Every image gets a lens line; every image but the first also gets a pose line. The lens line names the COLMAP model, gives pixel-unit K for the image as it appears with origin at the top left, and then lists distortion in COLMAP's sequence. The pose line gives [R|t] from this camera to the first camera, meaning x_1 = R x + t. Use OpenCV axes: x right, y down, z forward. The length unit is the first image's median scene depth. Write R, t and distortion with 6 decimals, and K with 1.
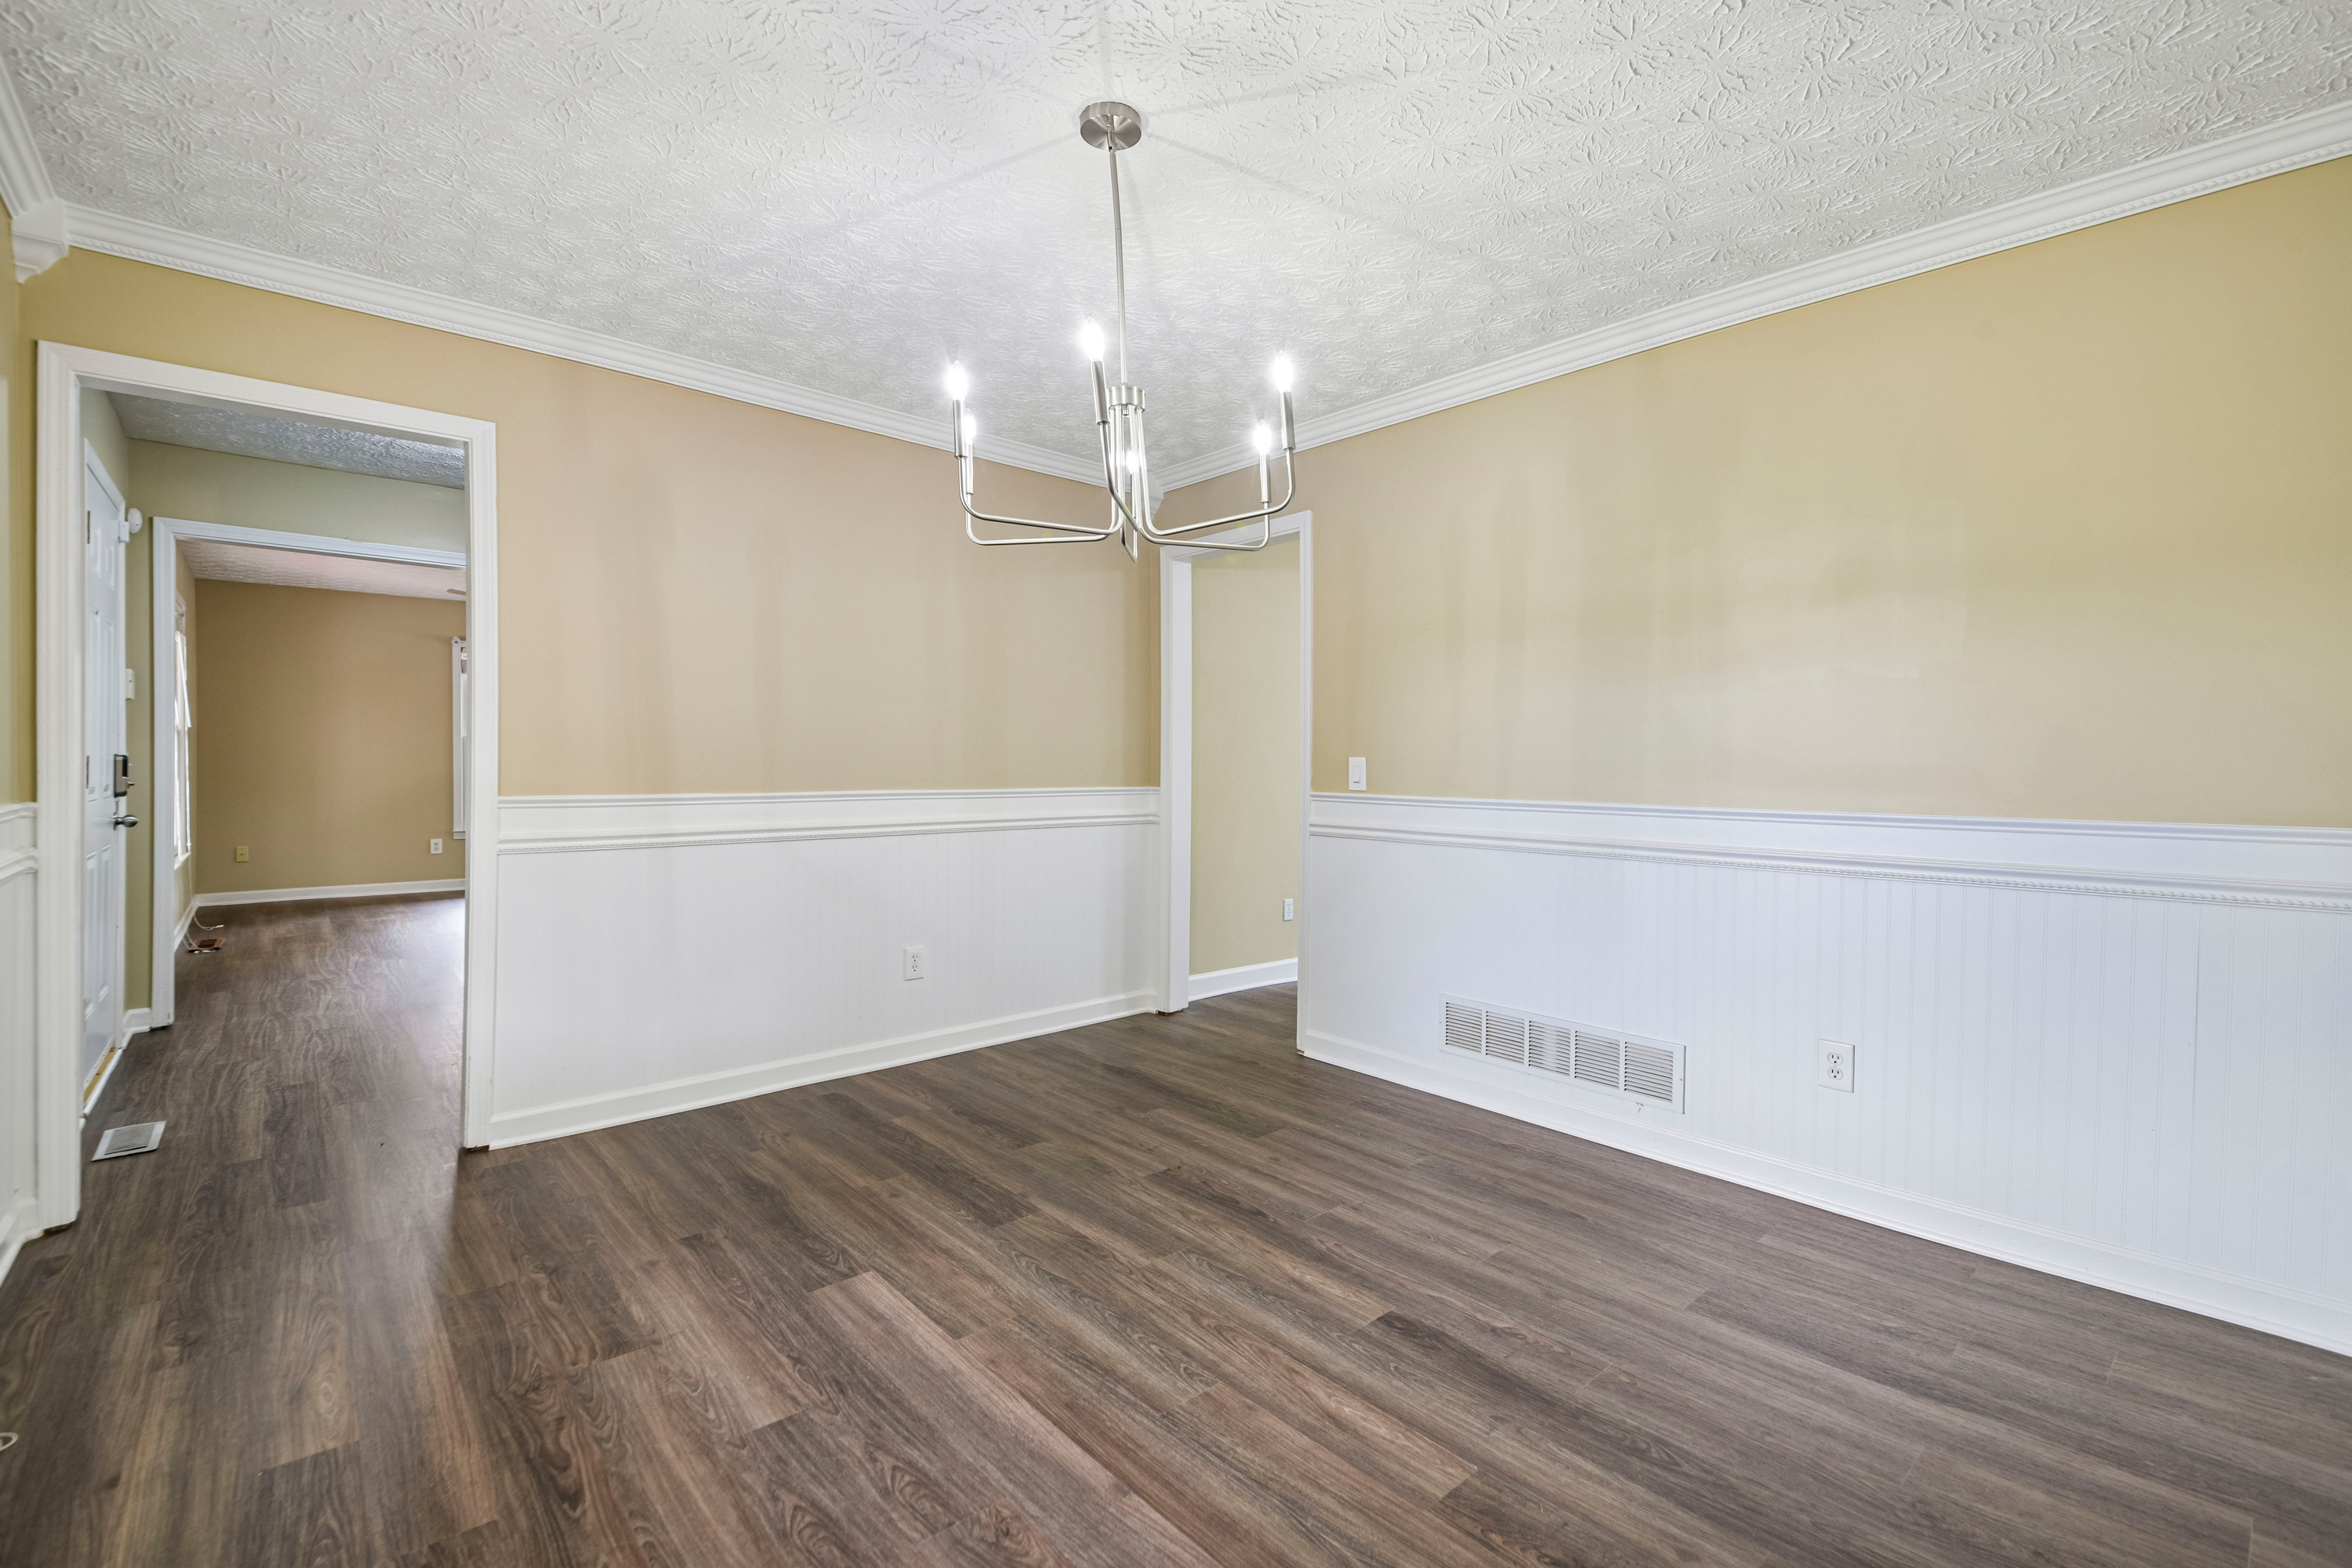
lens RADIAL K [[1014.7, 0, 1176.5], [0, 1014.7, 784.4], [0, 0, 1]] dist [0.004874, -0.009175]
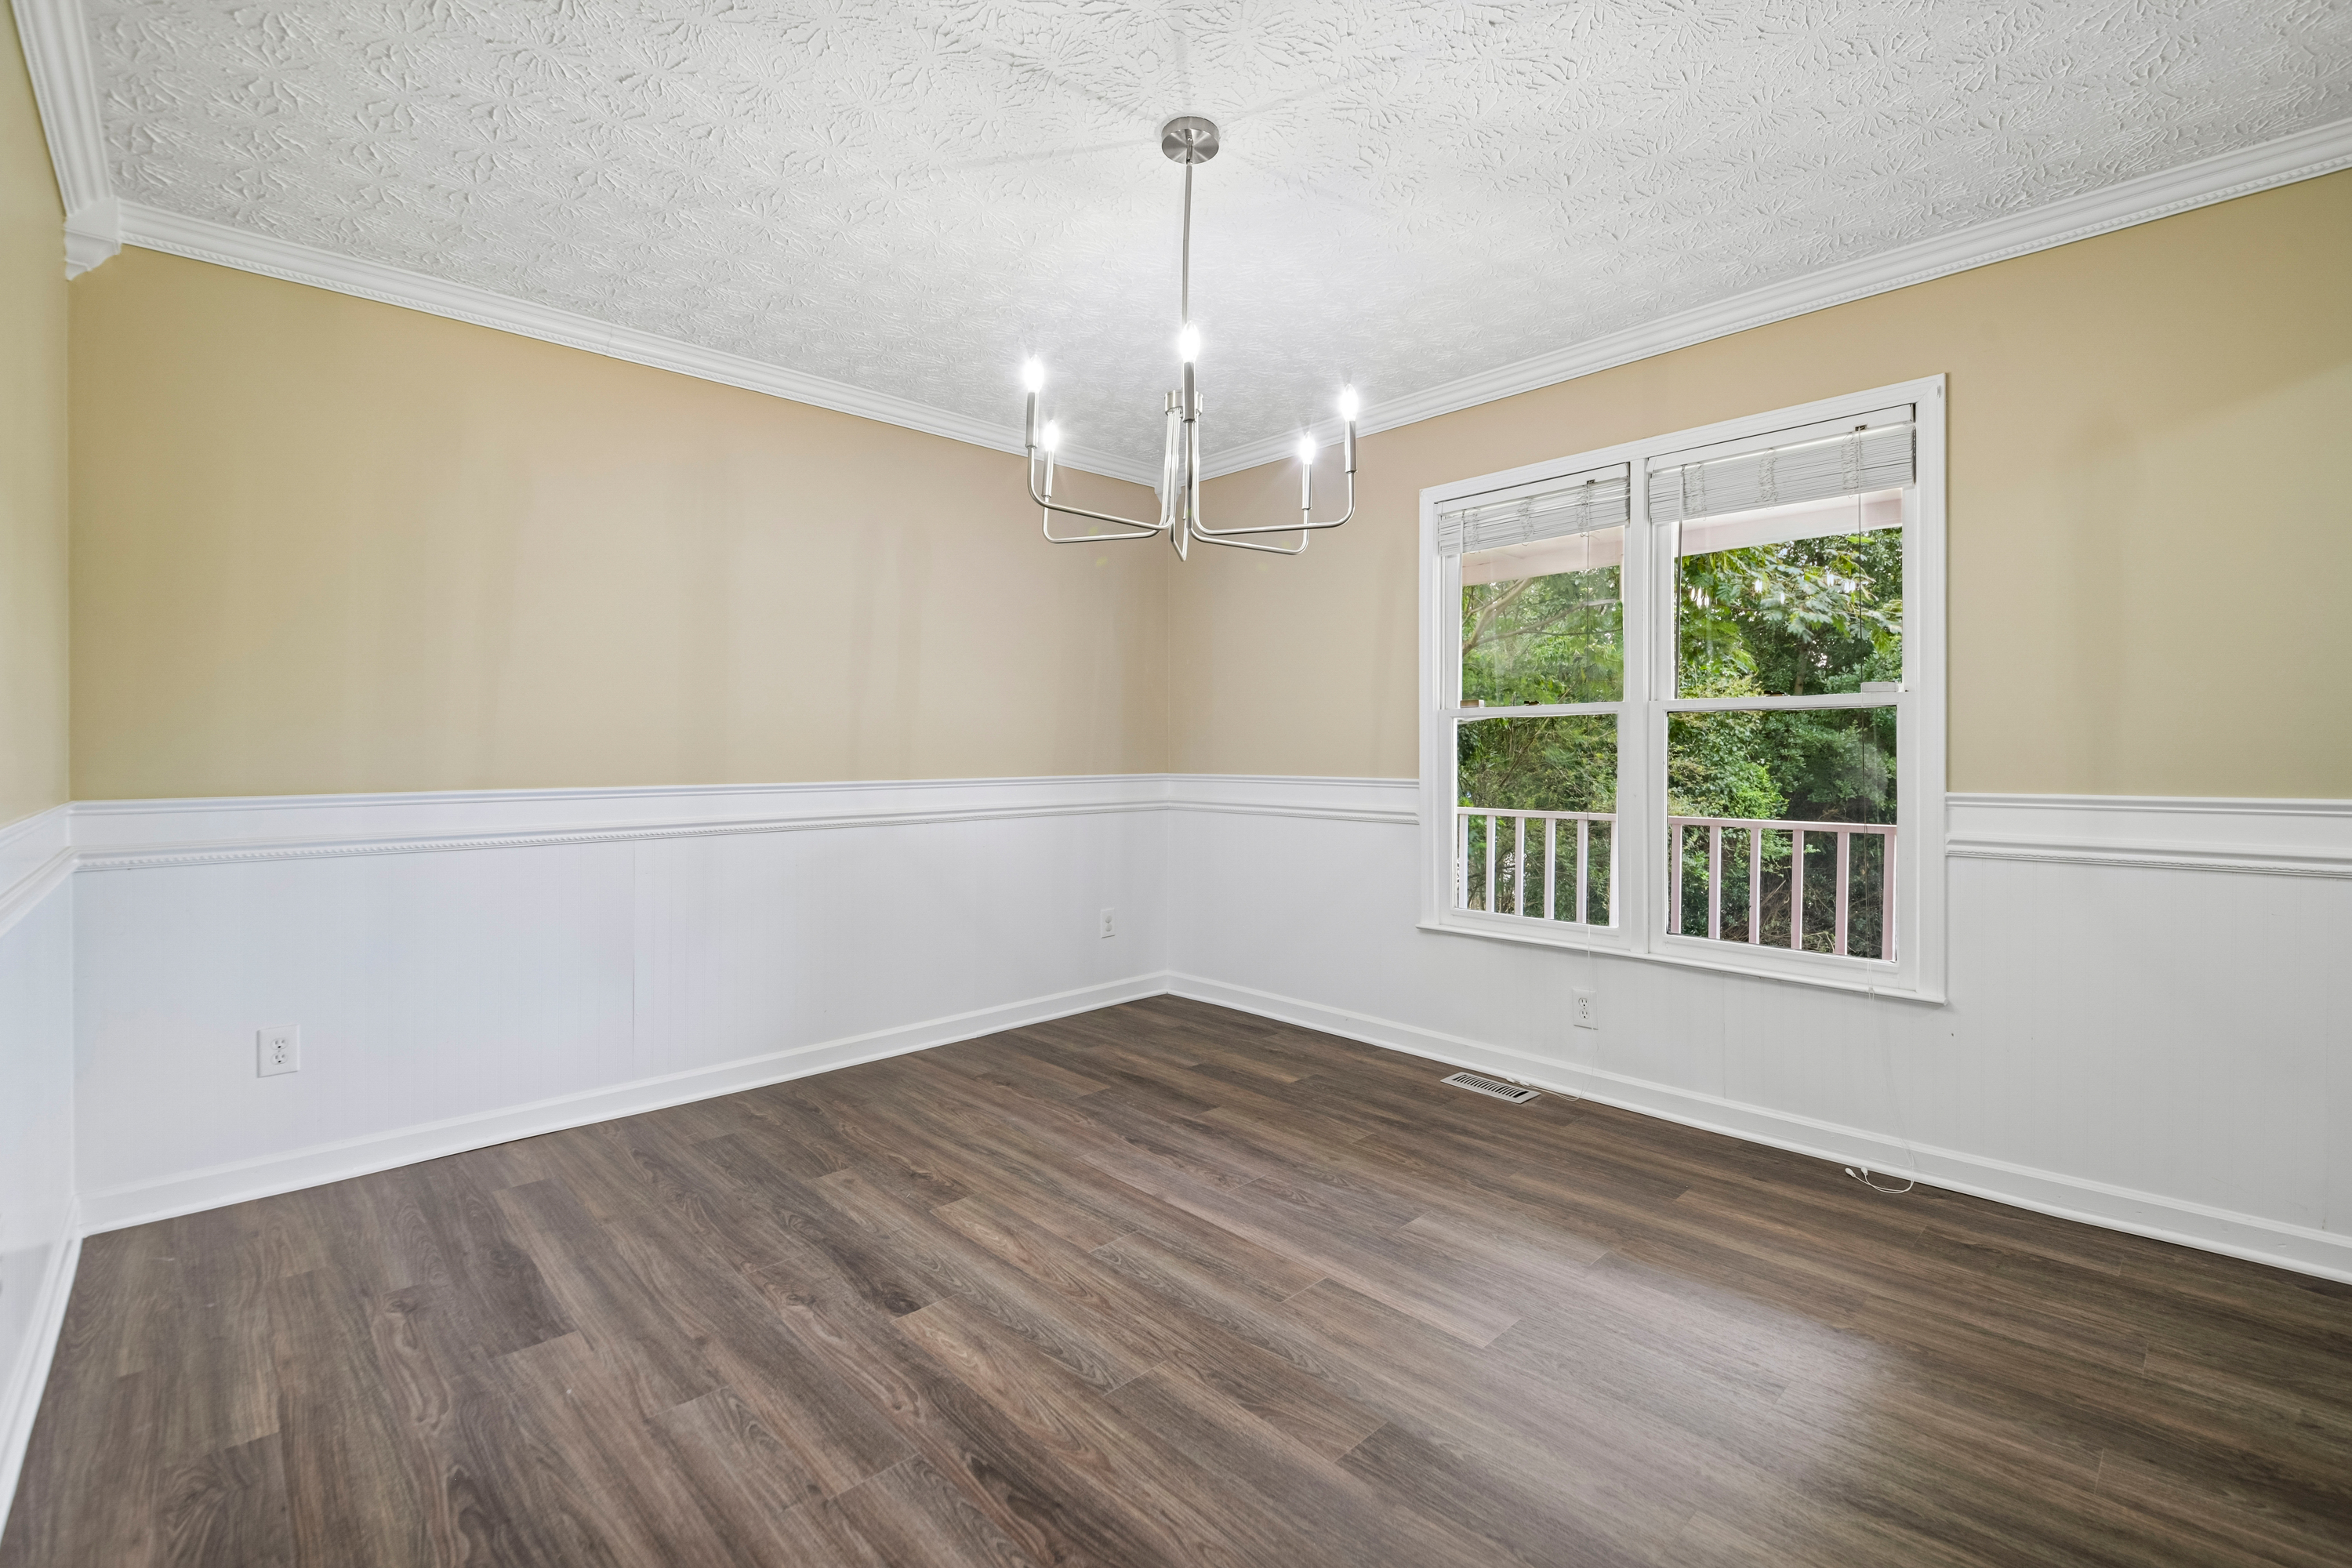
lens RADIAL K [[1014.7, 0, 1196.4], [0, 1014.7, 767.7], [0, 0, 1]] dist [0.004874, -0.009175]
pose [[-0.998482, -0.002490, -0.055016, -0.016032], [-0.003495, 0.999828, 0.018191, -0.019389], [0.054962, 0.018356, -0.998320, 2.012974]]
